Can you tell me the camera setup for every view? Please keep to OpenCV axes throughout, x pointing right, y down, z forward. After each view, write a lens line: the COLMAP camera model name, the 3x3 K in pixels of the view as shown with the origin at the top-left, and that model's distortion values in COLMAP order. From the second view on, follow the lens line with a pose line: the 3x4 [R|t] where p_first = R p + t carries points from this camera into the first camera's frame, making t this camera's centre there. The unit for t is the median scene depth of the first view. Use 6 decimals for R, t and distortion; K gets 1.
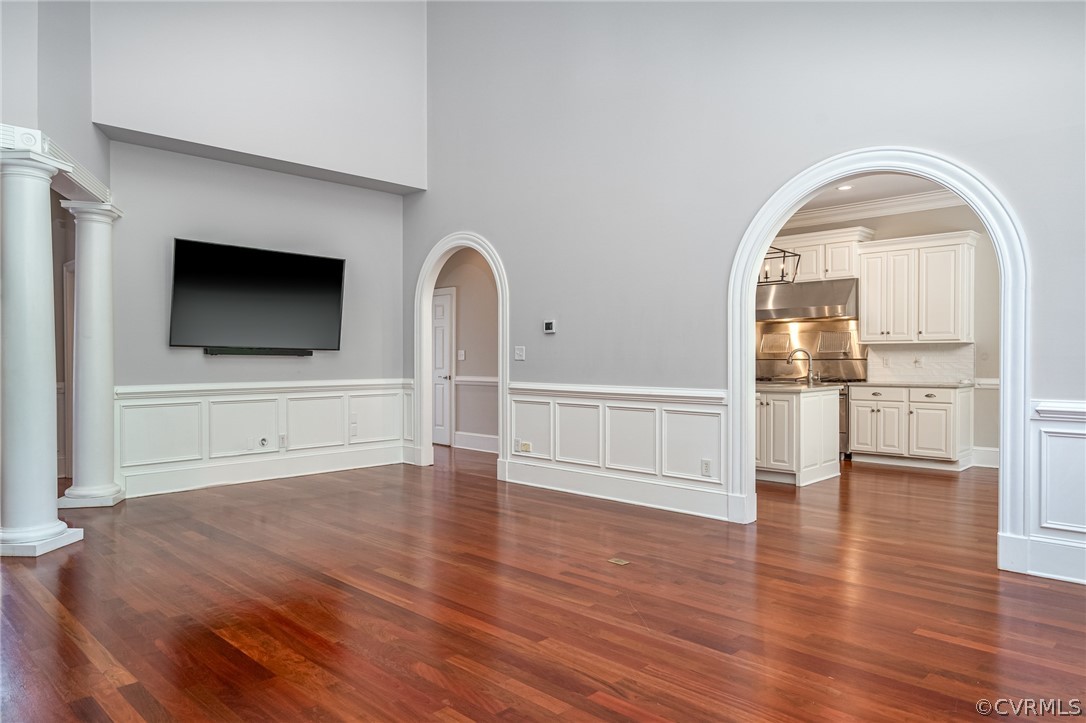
lens RADIAL K [[668.8, 0, 543.0], [0, 668.8, 361.5], [0, 0, 1]] dist [-0.000992, -0.000986]
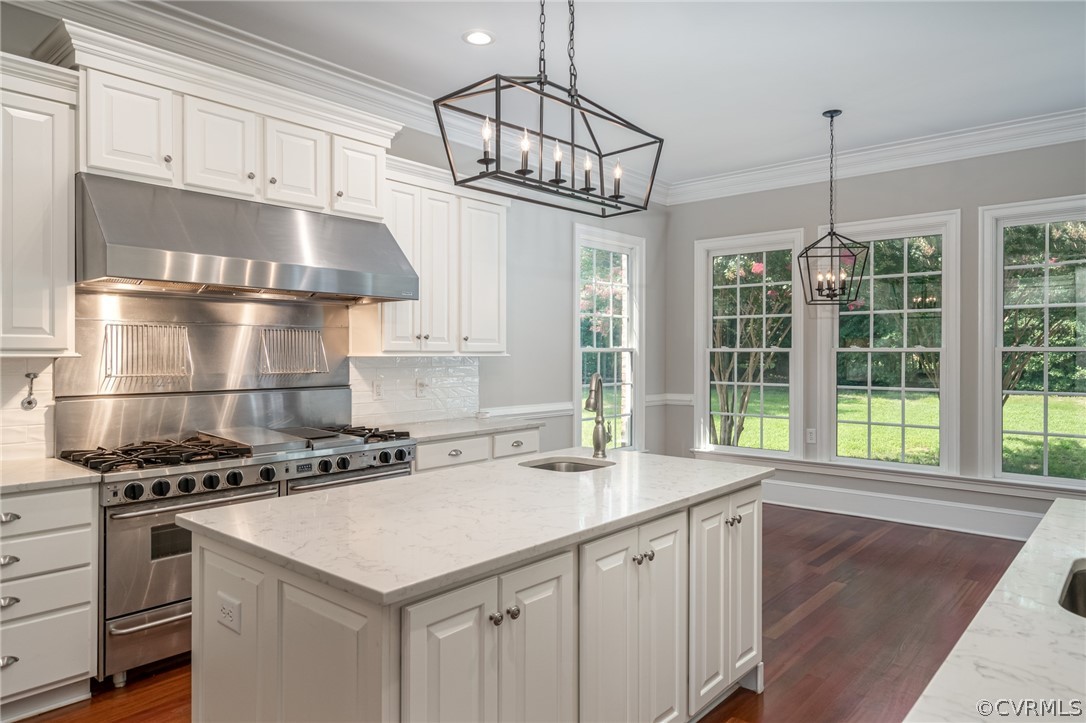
lens RADIAL K [[691.3, 0, 543.0], [0, 691.3, 361.5], [0, 0, 1]] dist [-0.003109, -0.001261]
pose [[-0.030599, -0.008125, 0.999499, -0.050751], [0.004172, 0.999957, 0.008257, -0.028413], [-0.999523, 0.004423, -0.030563, 0.957155]]
